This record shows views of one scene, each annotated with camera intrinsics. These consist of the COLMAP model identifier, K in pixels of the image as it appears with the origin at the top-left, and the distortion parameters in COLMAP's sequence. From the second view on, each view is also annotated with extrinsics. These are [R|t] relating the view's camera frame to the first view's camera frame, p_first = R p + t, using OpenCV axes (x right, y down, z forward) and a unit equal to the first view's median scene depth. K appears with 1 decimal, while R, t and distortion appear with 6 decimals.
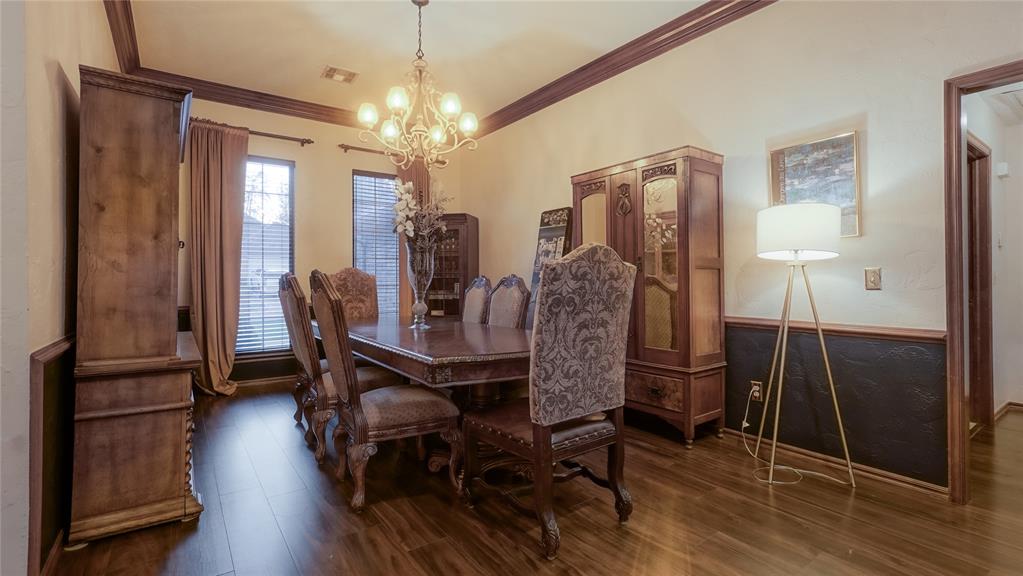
lens RADIAL K [[462.8, 0, 498.9], [0, 462.8, 280.2], [0, 0, 1]] dist [-0.001785, -0.000166]
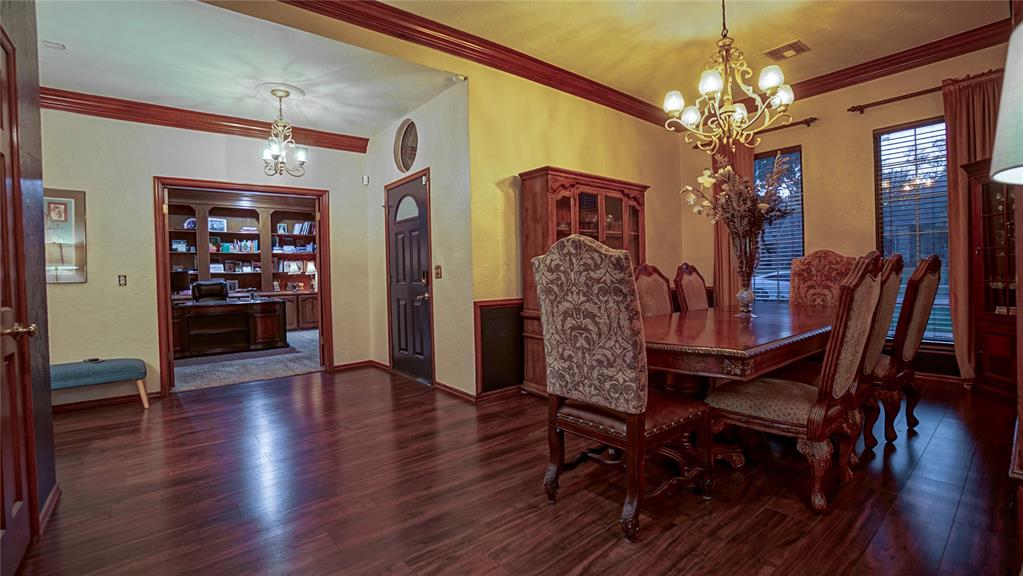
lens RADIAL K [[445.0, 0, 494.4], [0, 445.0, 277.9], [0, 0, 1]] dist [-0.055143, 0.000534]
pose [[0.043501, 0.012016, -0.998981, 1.125917], [0.027293, 0.999540, 0.013212, -0.003814], [0.998681, -0.027839, 0.043153, 0.737804]]
